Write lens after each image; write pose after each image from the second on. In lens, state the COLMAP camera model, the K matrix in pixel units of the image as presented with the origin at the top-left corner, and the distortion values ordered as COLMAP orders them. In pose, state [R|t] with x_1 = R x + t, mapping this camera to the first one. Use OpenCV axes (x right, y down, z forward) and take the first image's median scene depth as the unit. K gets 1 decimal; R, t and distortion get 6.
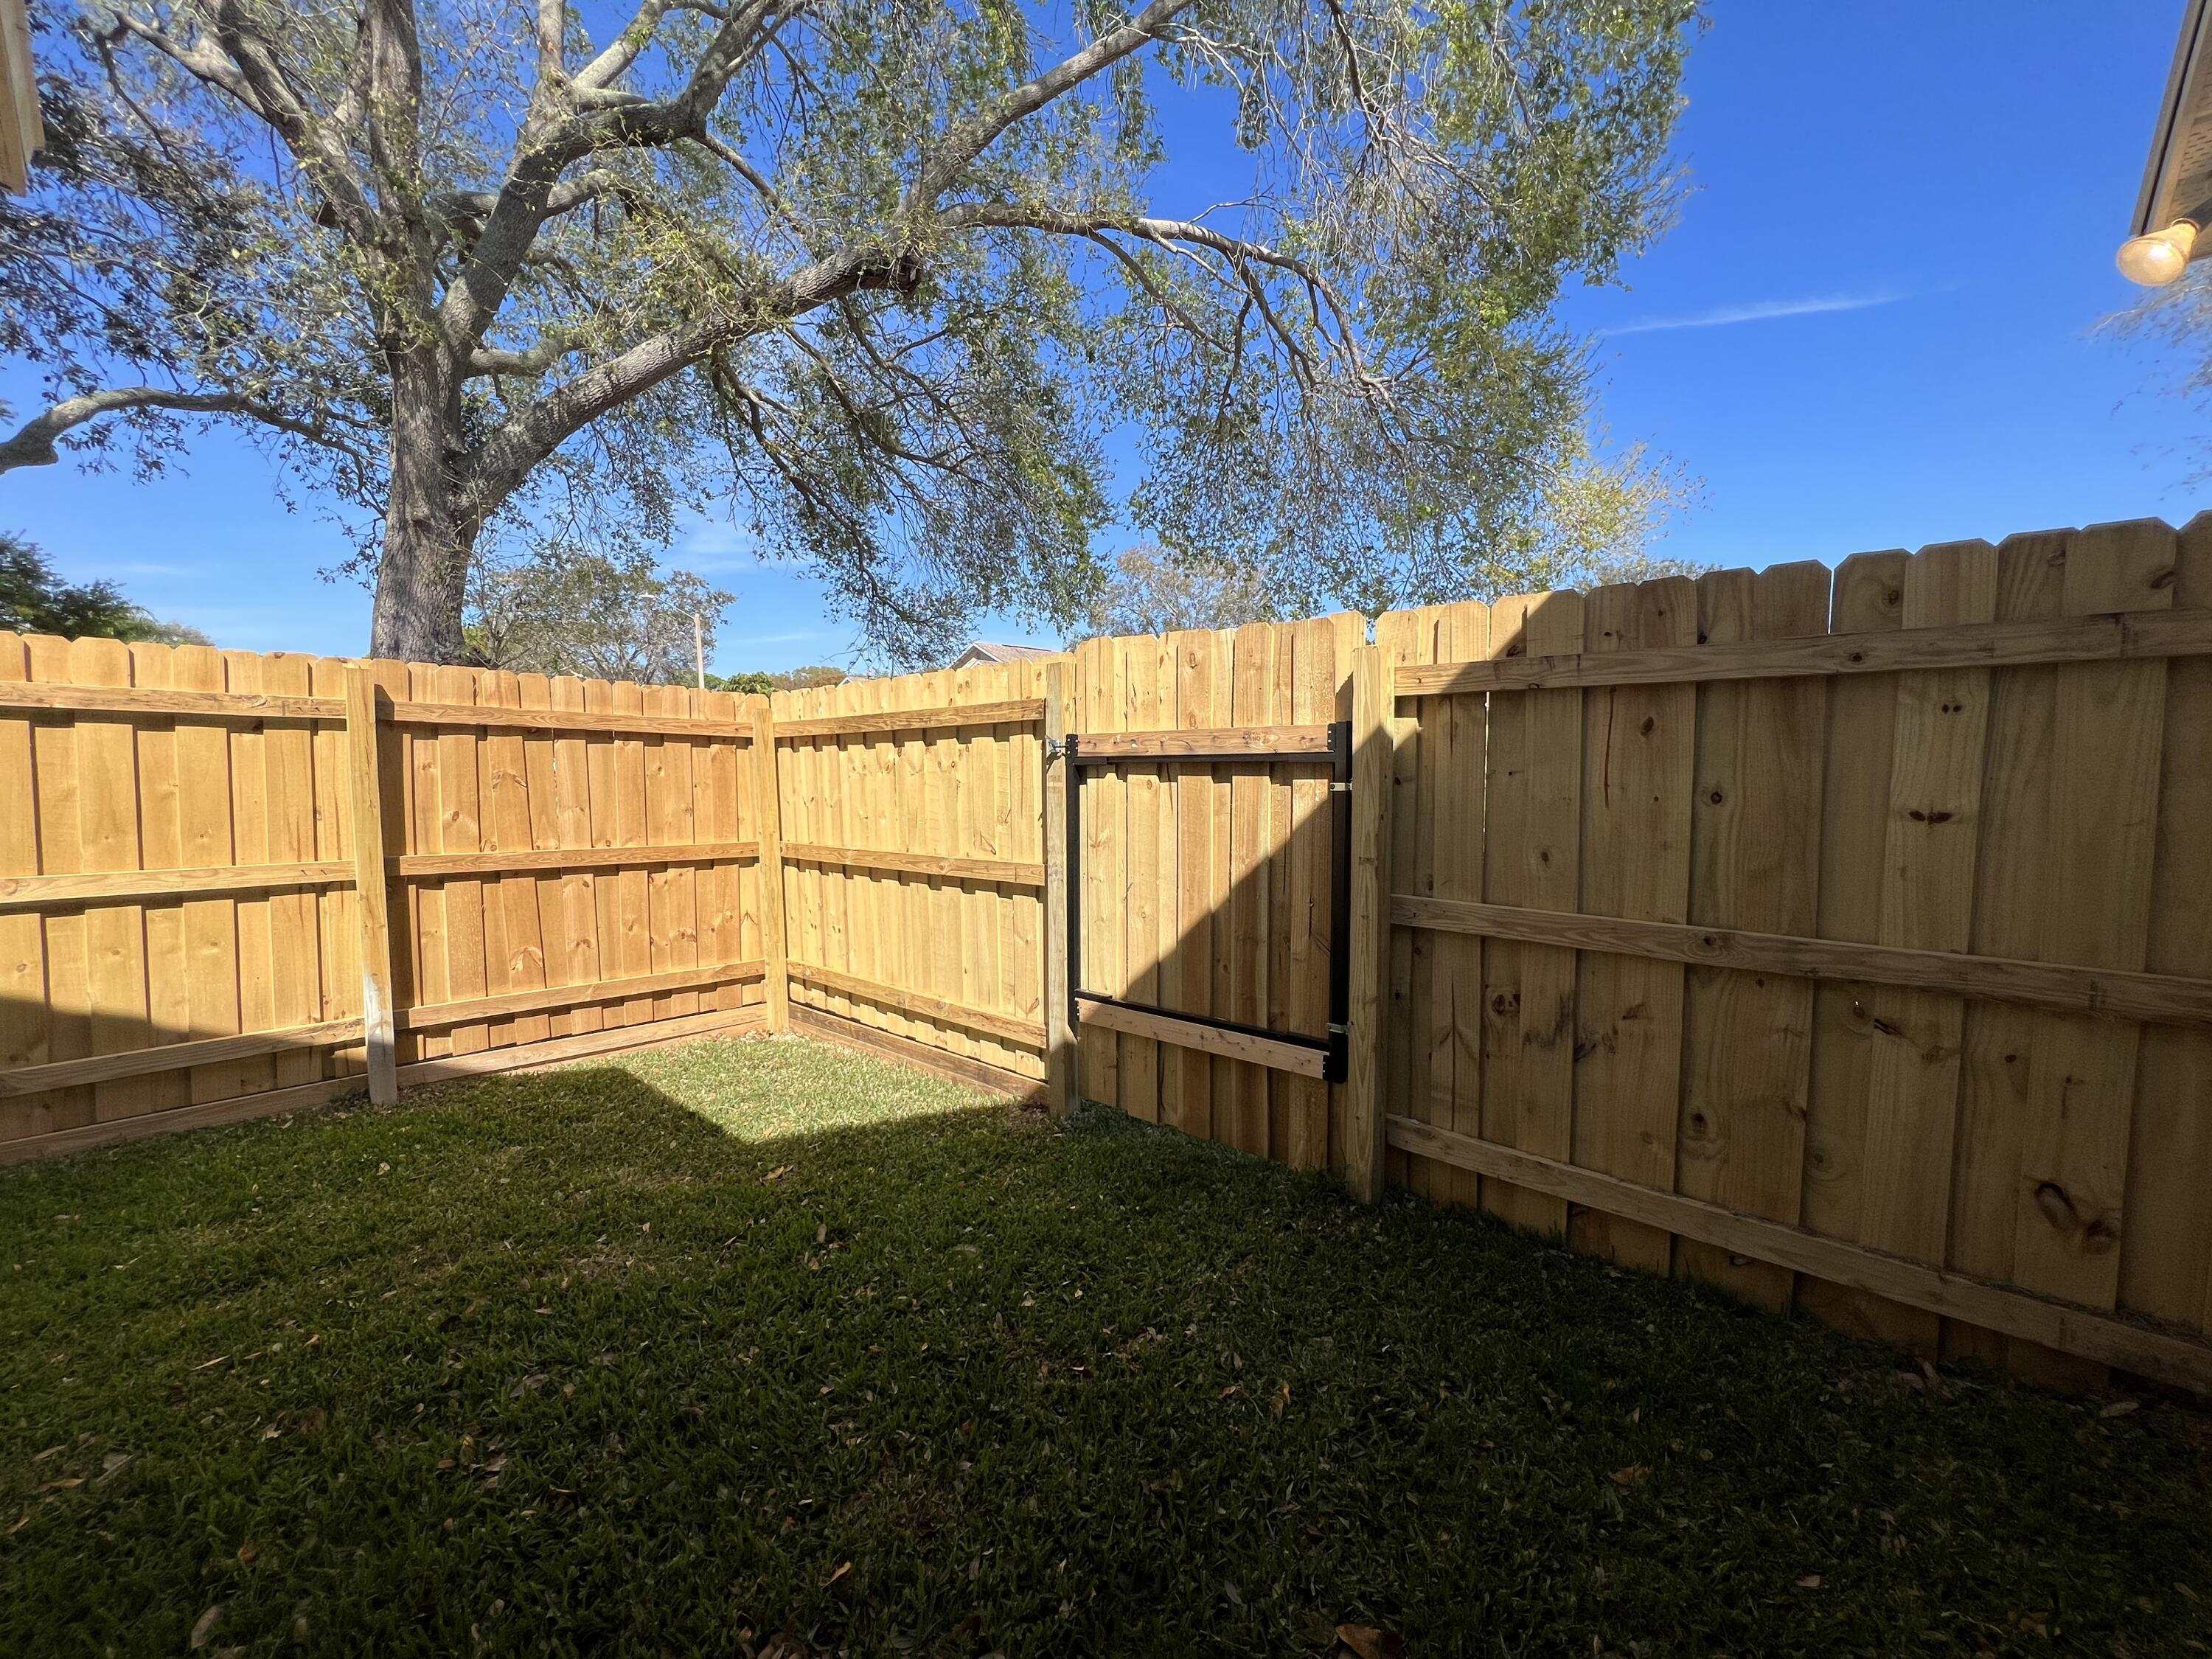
lens RADIAL K [[889.5, 0, 1103.3], [0, 889.5, 823.7], [0, 0, 1]] dist [0.000103, -0.000011]
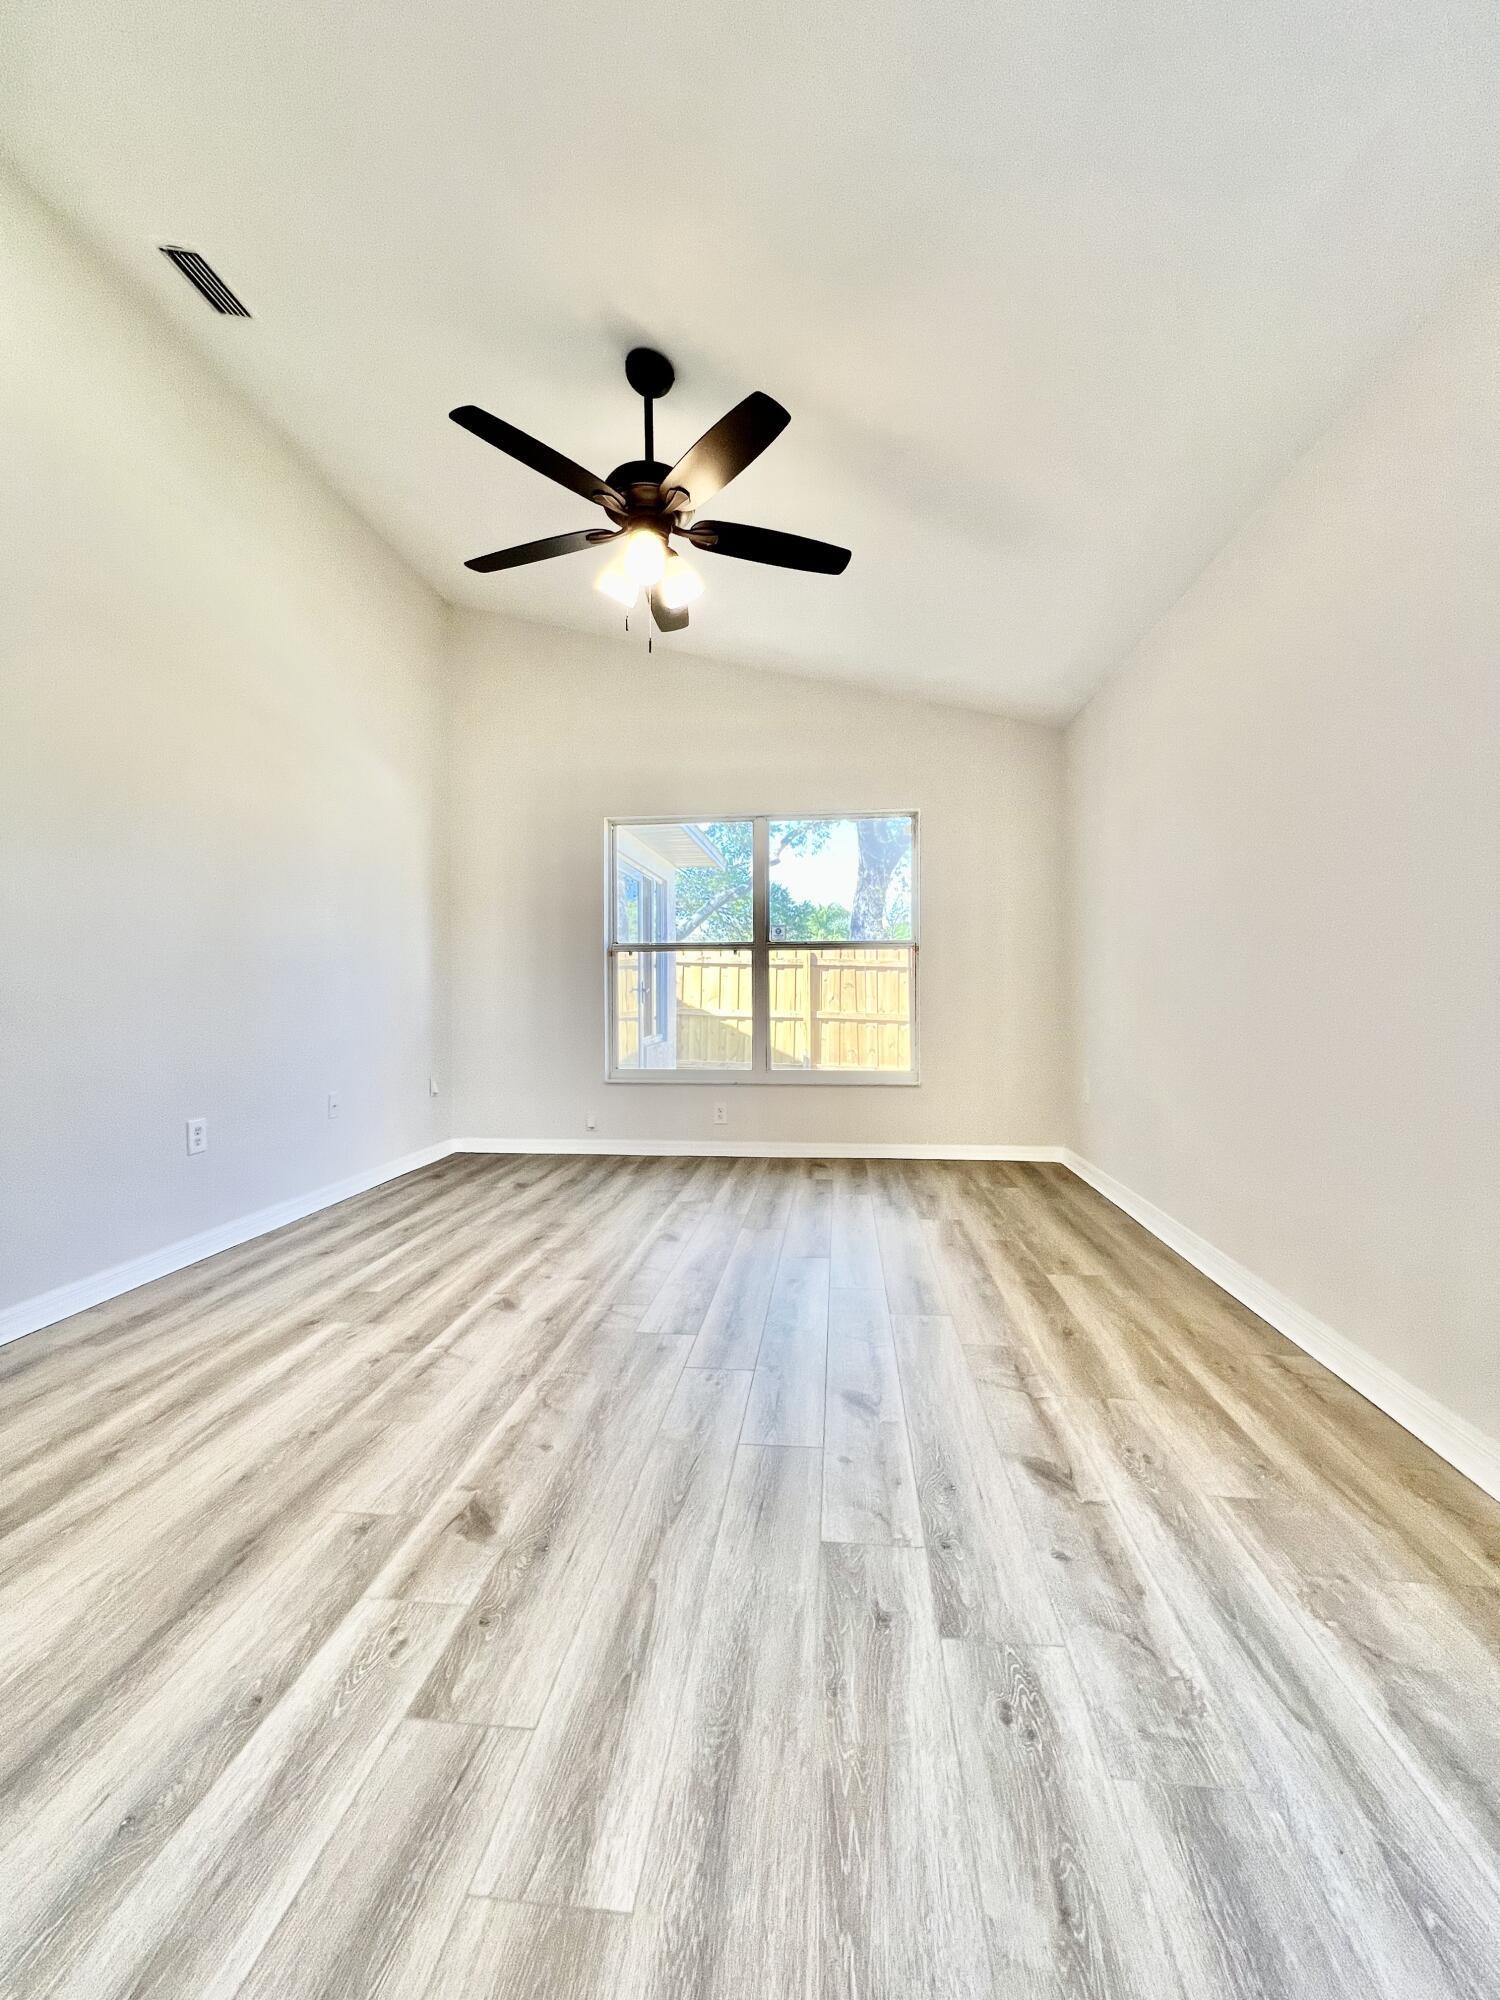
lens RADIAL K [[804.2, 0, 753.1], [0, 804.2, 996.2], [0, 0, 1]] dist [0.000103, -0.000011]
pose [[0.587235, 0.010584, -0.809348, 1.093243], [-0.063070, 0.997473, -0.032718, 0.078299], [0.806956, 0.070258, 0.586418, -0.641247]]
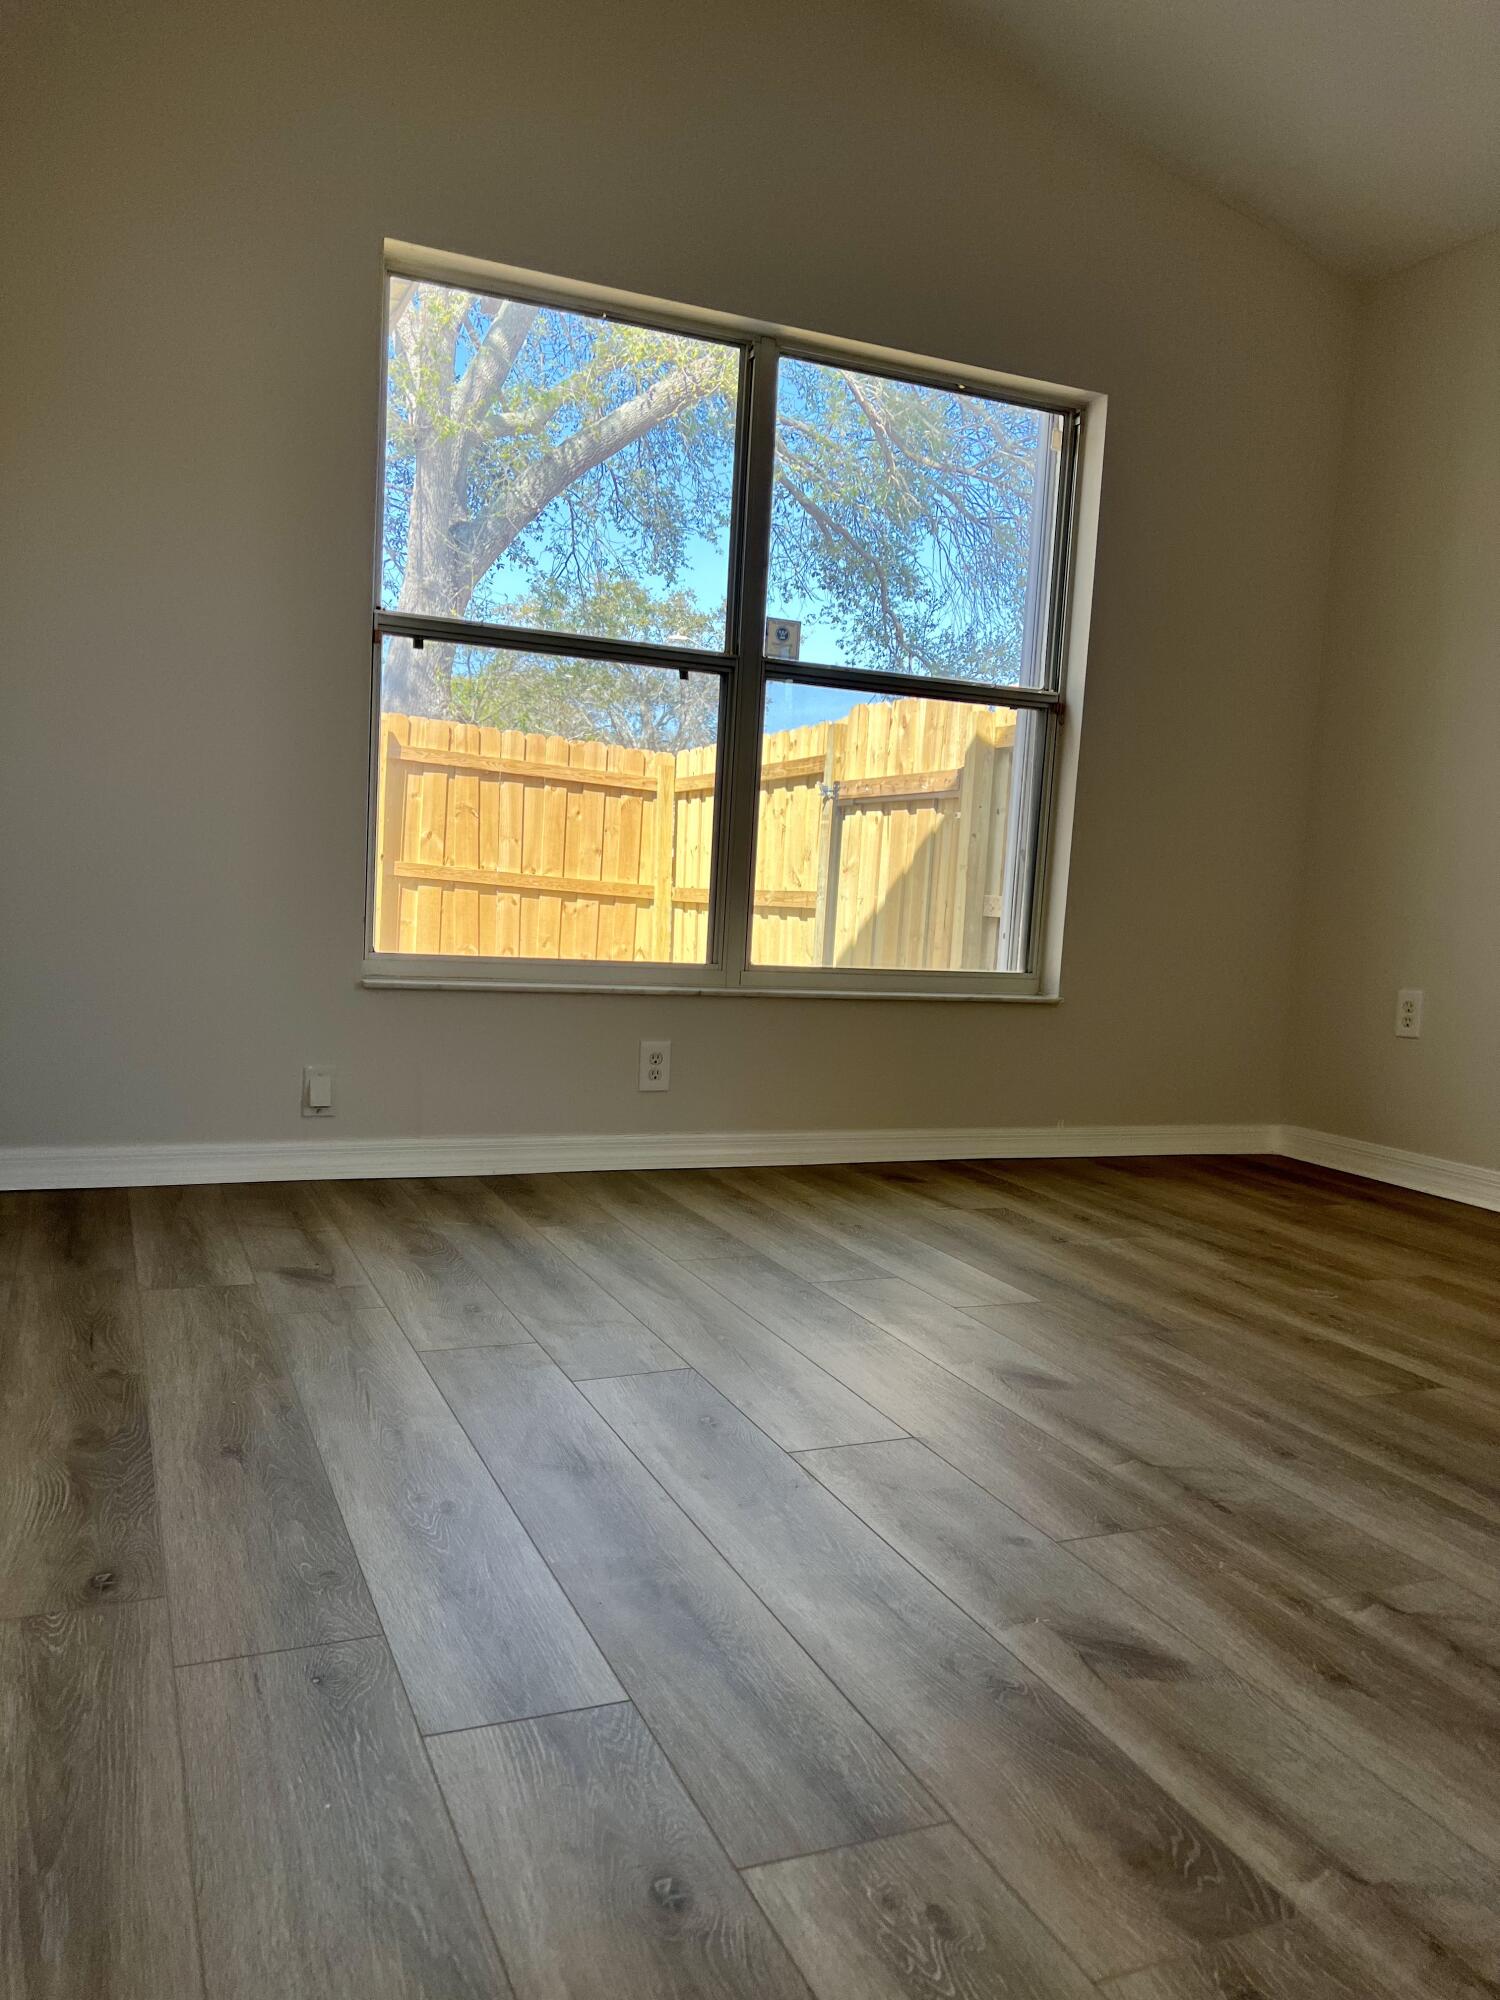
lens RADIAL K [[1498.5, 0, 750.0], [0, 1498.5, 1000.0], [0, 0, 1]] dist [0.183010, -0.191361]
pose [[0.909786, 0.088642, -0.405503, 0.578290], [-0.091804, 0.995709, 0.011689, 0.152040], [0.404799, 0.026592, 0.914019, -0.775140]]
